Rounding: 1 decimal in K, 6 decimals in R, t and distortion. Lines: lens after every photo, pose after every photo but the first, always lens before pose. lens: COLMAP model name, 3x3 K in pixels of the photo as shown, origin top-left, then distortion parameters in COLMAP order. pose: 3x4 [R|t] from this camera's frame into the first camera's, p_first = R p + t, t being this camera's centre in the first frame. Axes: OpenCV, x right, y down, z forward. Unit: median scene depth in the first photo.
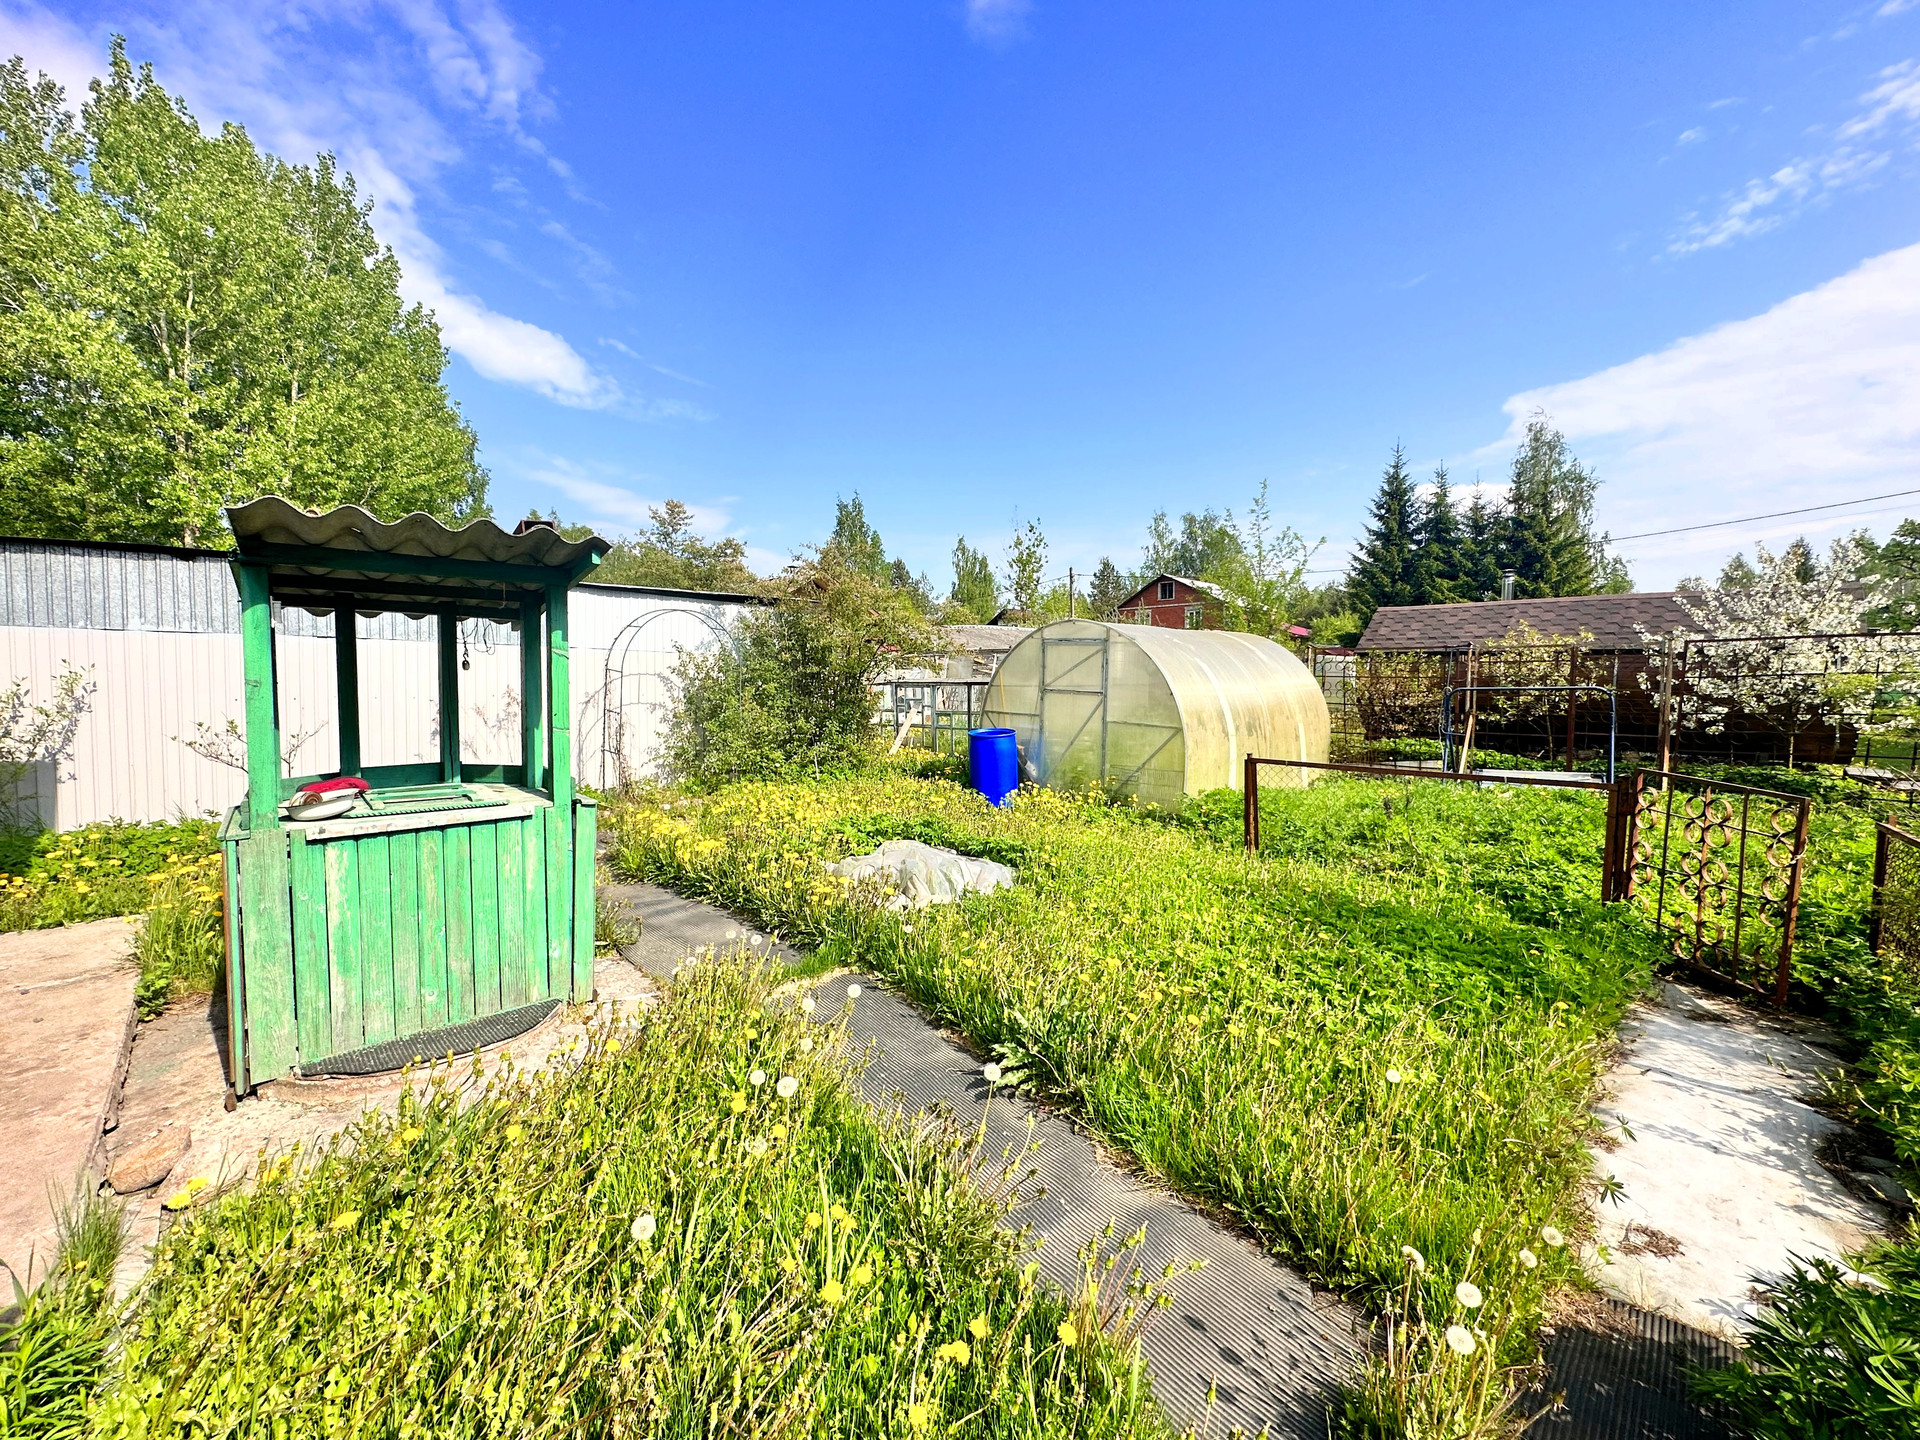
lens RADIAL K [[772.0, 0, 954.2], [0, 772.0, 713.9], [0, 0, 1]] dist [-0.000216, 0.000773]
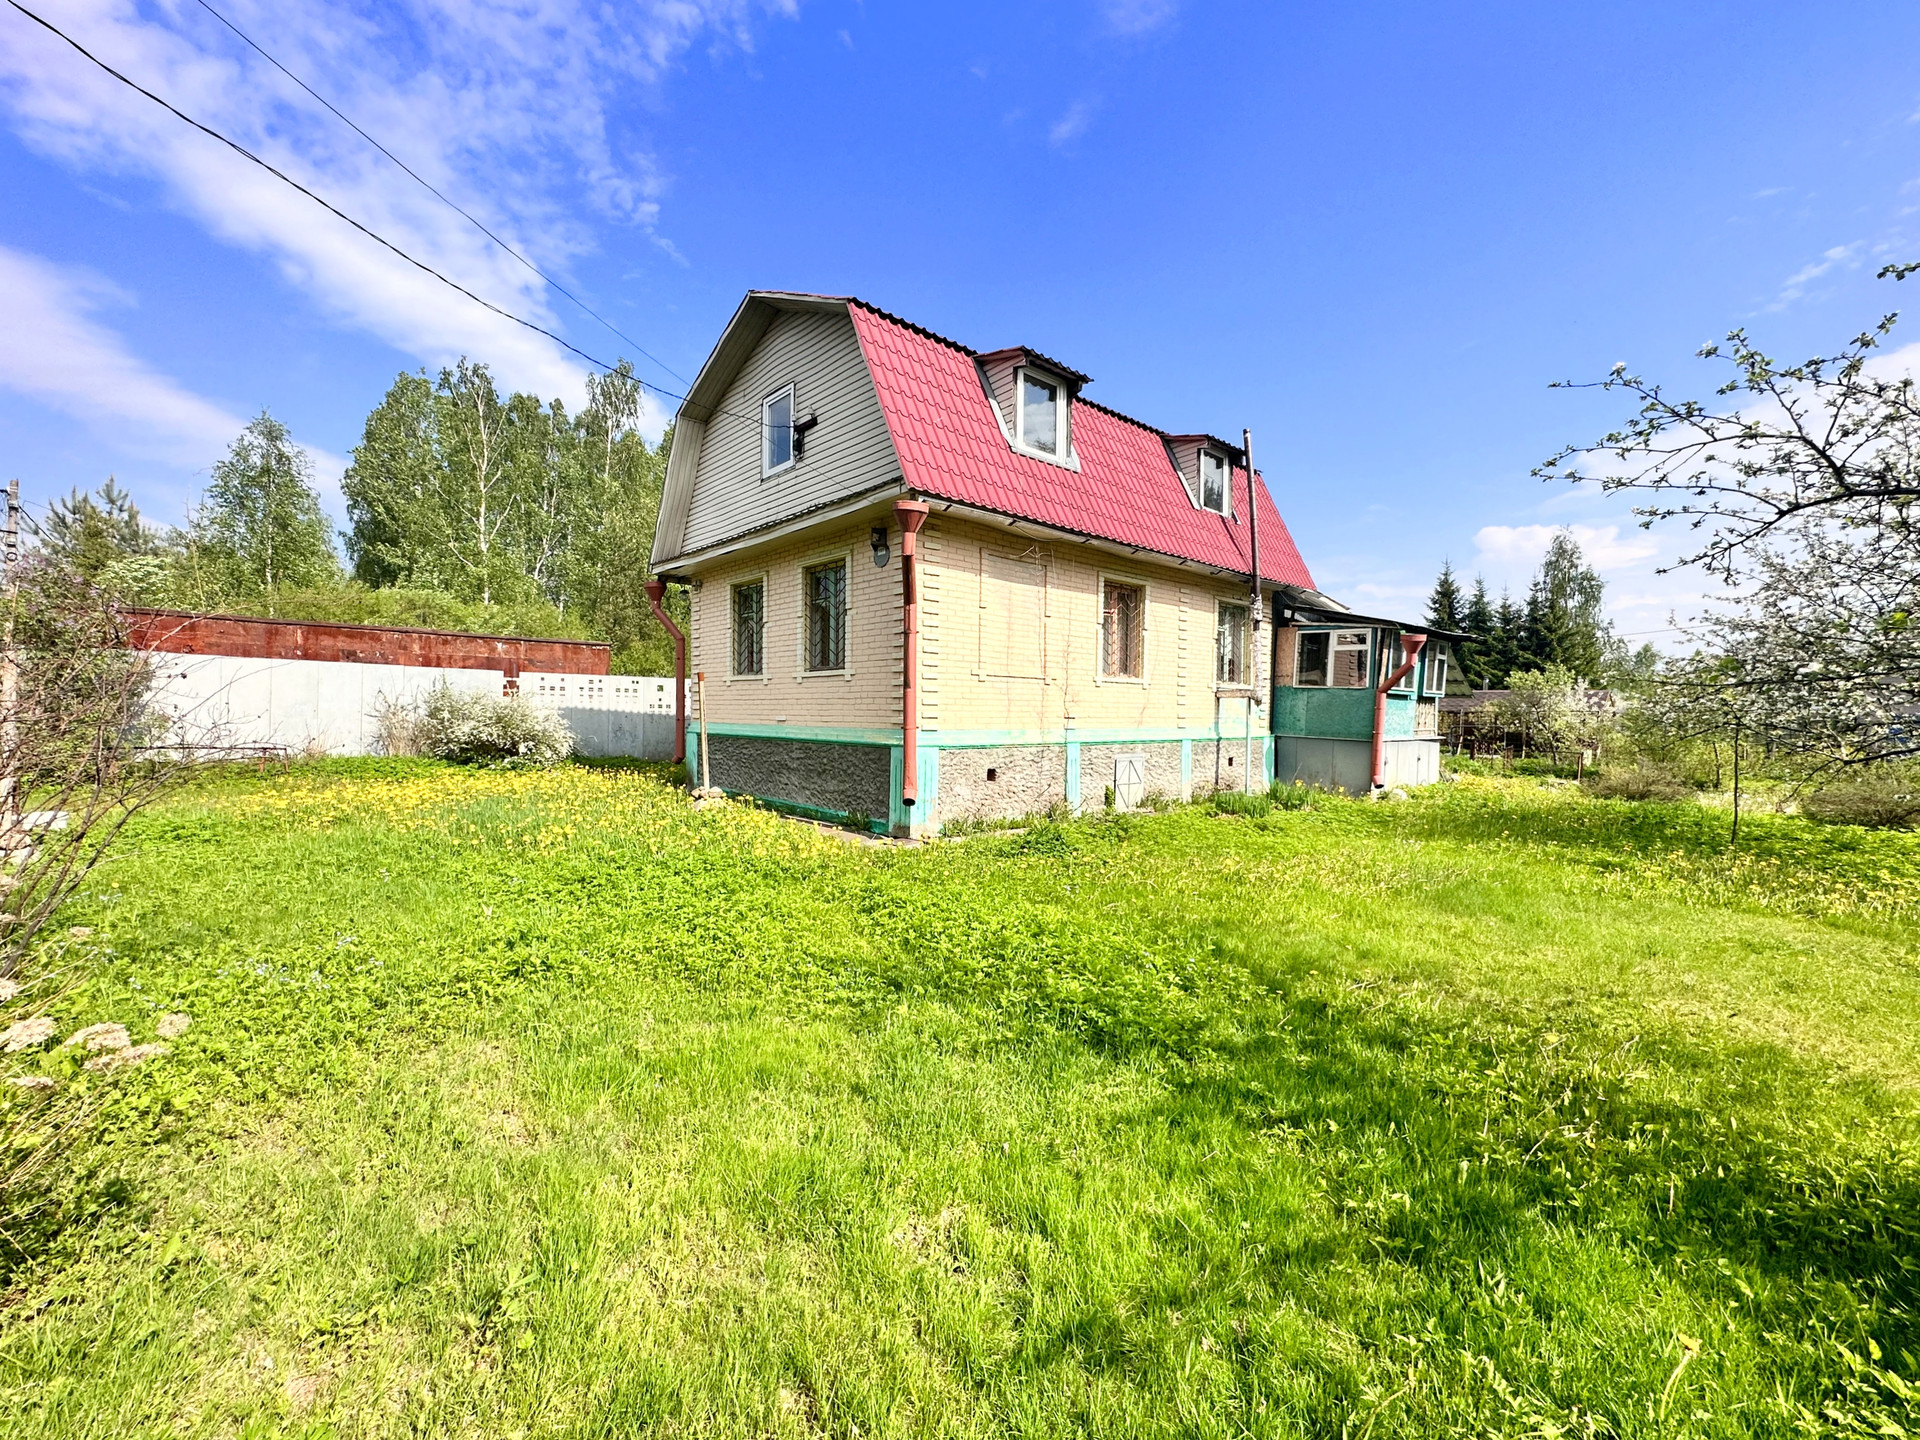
lens RADIAL K [[797.3, 0, 964.2], [0, 797.3, 713.9], [0, 0, 1]] dist [0.015661, 0.000072]
pose [[0.999304, 0.015984, -0.033701, -0.225717], [-0.017971, 0.998065, -0.059523, 0.031510], [0.032684, 0.060087, 0.997658, -0.423032]]
